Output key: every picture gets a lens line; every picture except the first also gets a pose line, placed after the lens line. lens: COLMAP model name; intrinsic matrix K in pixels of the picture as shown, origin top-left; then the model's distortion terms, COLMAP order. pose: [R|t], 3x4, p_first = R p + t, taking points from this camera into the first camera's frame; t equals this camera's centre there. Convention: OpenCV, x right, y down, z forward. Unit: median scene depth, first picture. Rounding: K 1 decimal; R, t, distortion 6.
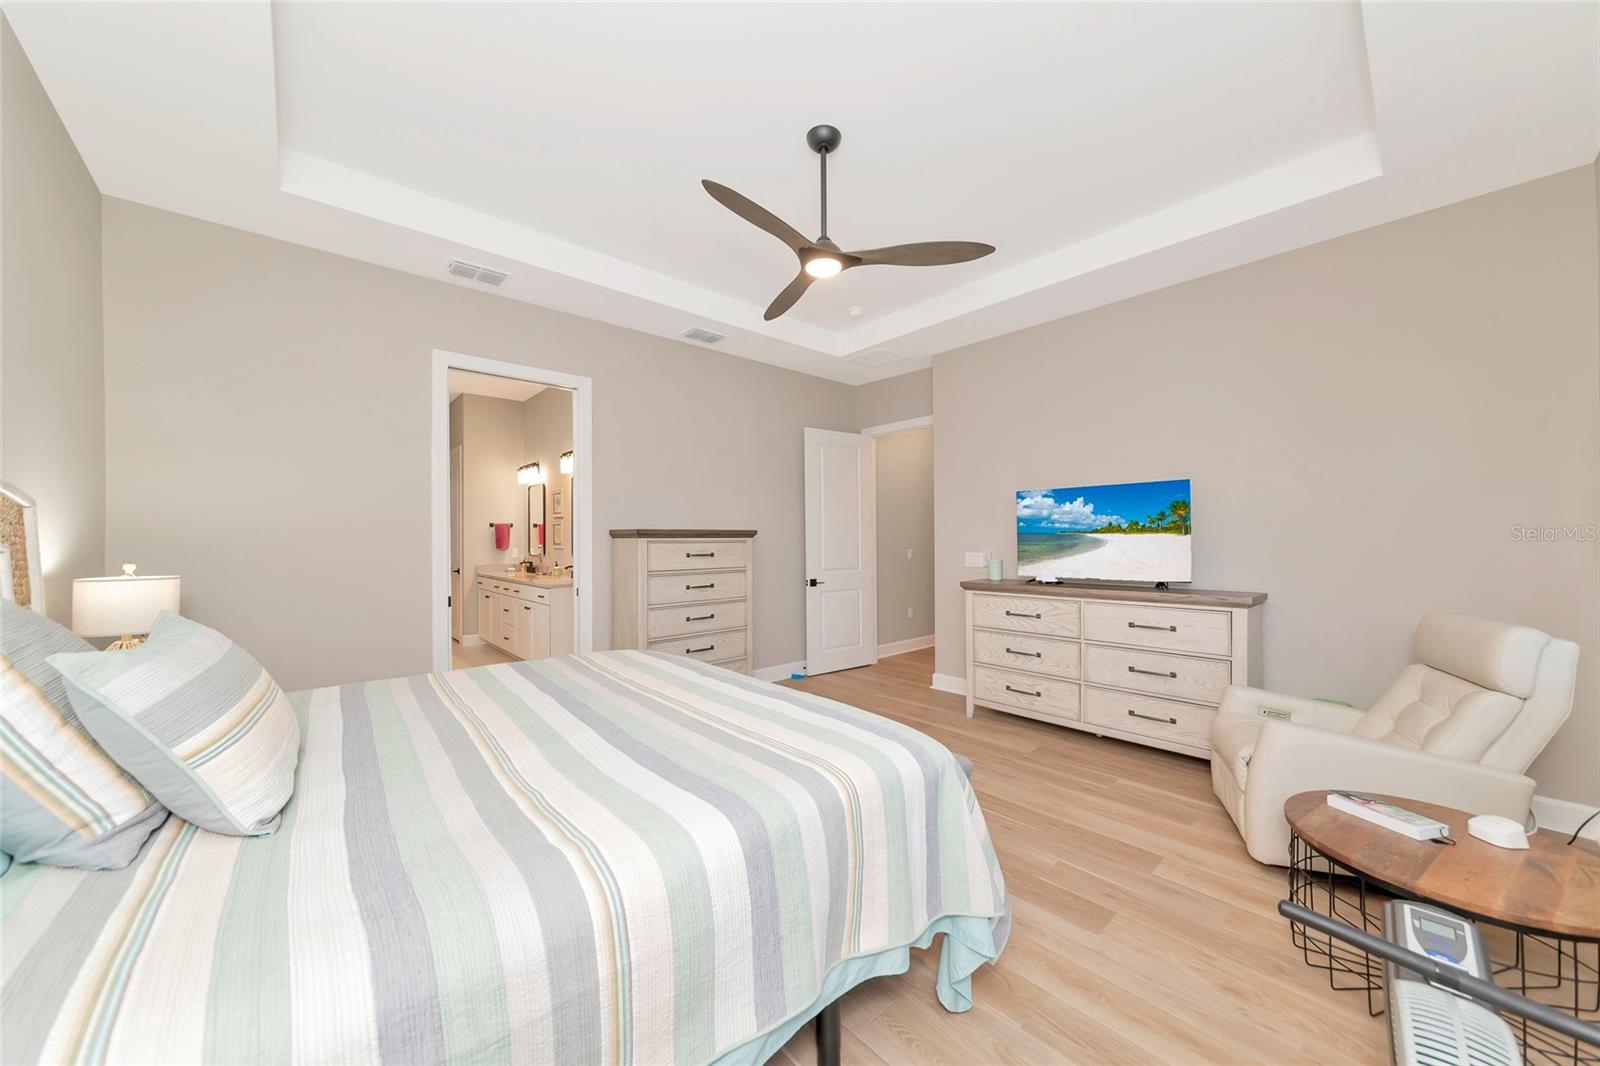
lens RADIAL K [[565.0, 0, 813.8], [0, 565.0, 537.6], [0, 0, 1]] dist [-0.000243, 0.001012]
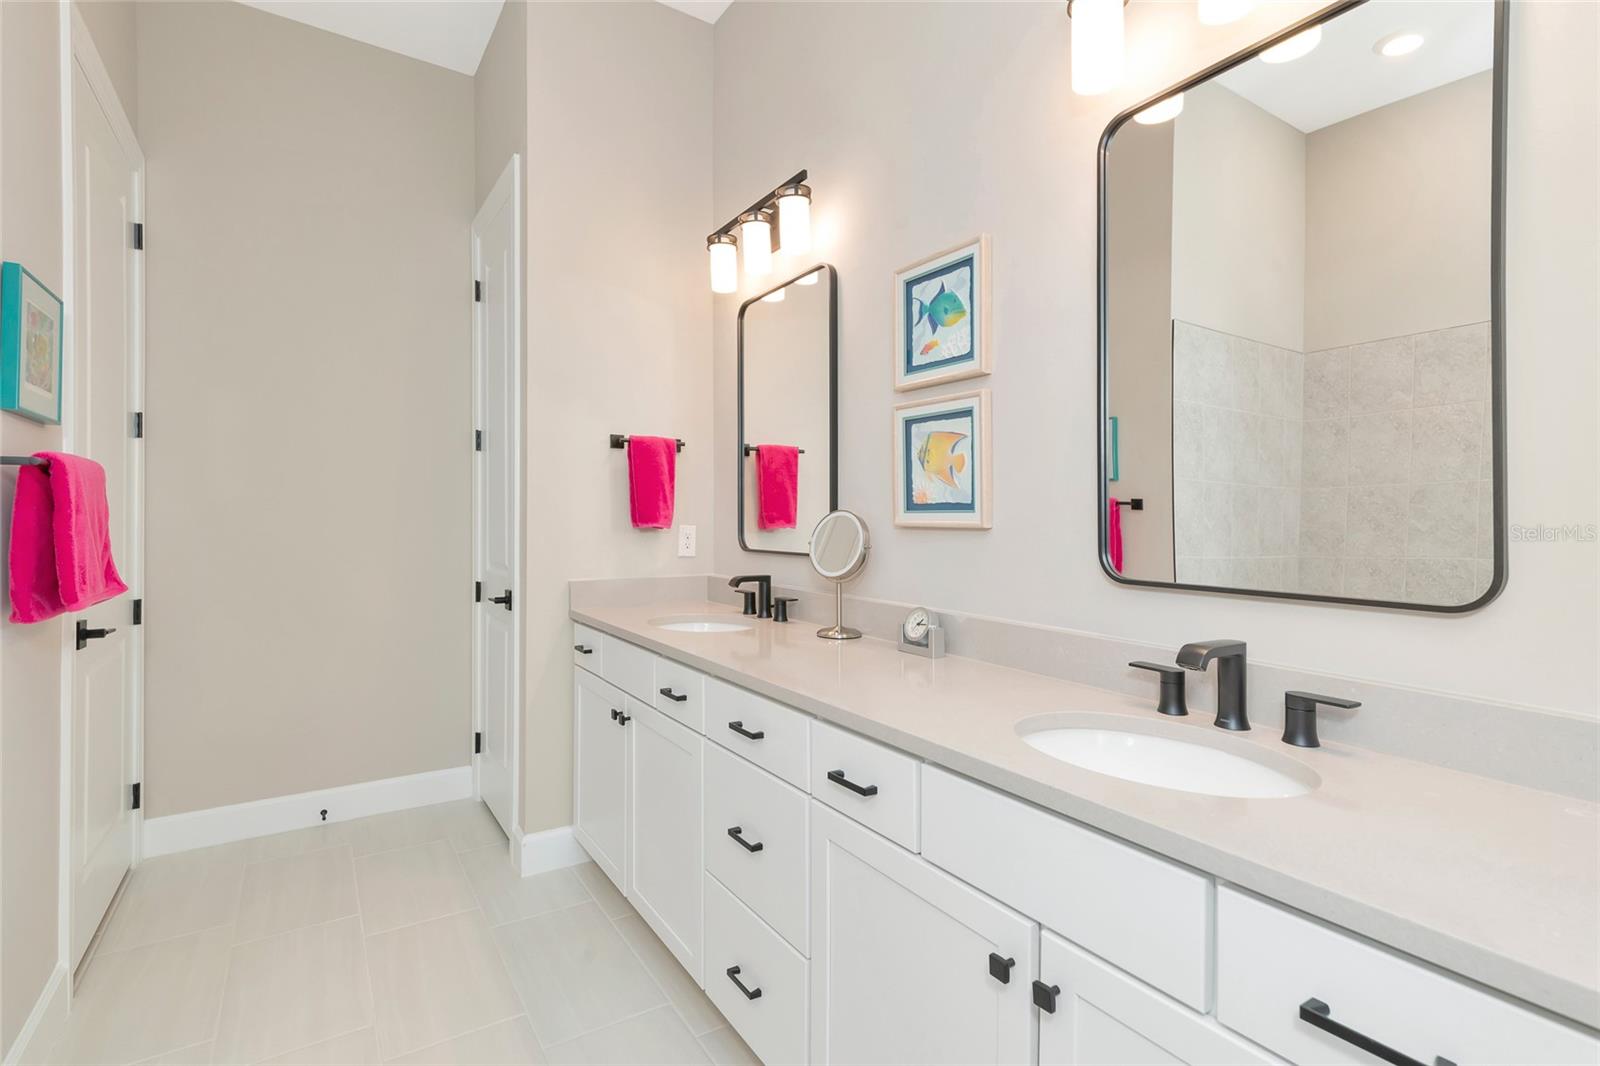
lens RADIAL K [[744.2, 0, 790.3], [0, 744.2, 527.3], [0, 0, 1]] dist [0.025337, -0.000758]
pose [[0.984111, 0.016919, -0.176744, -0.401004], [-0.016484, 0.999856, 0.003931, 0.017052], [0.176786, -0.000955, 0.984249, 0.619693]]
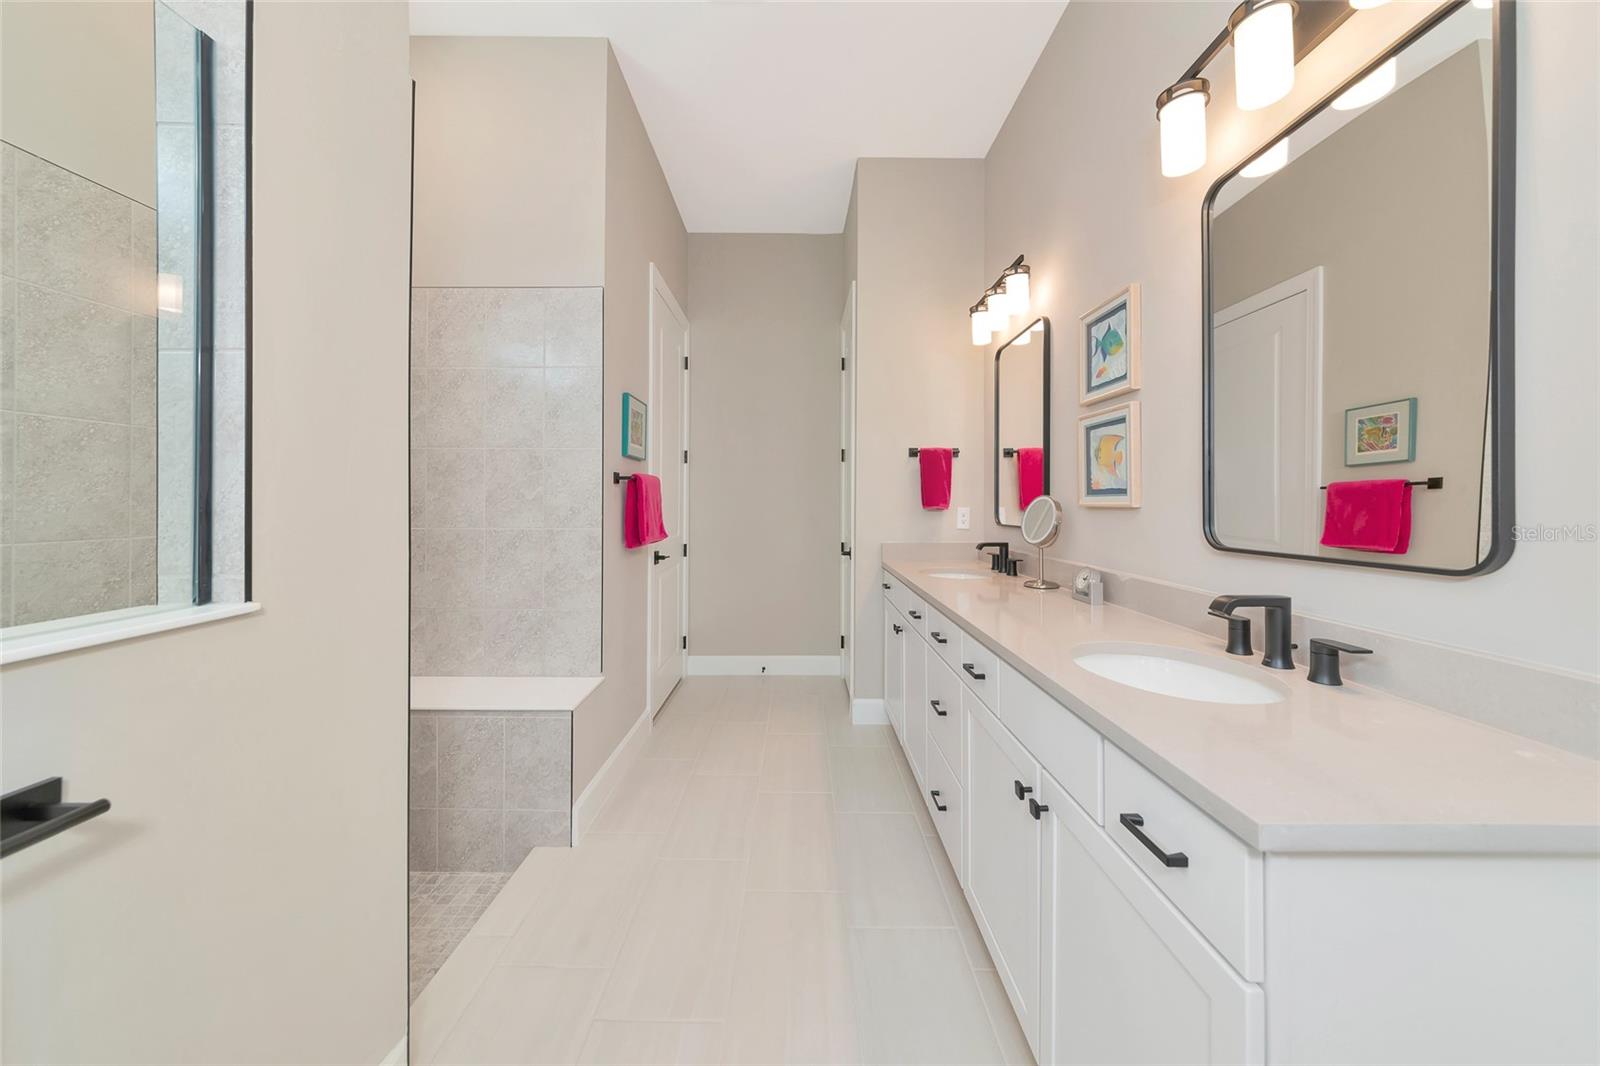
lens RADIAL K [[565.0, 0, 810.5], [0, 565.0, 501.8], [0, 0, 1]] dist [-0.000243, 0.001012]
pose [[0.747263, 0.008950, -0.664468, -0.328212], [-0.016718, 0.999846, -0.005334, 0.018342], [0.664318, 0.015095, 0.747298, 0.600017]]
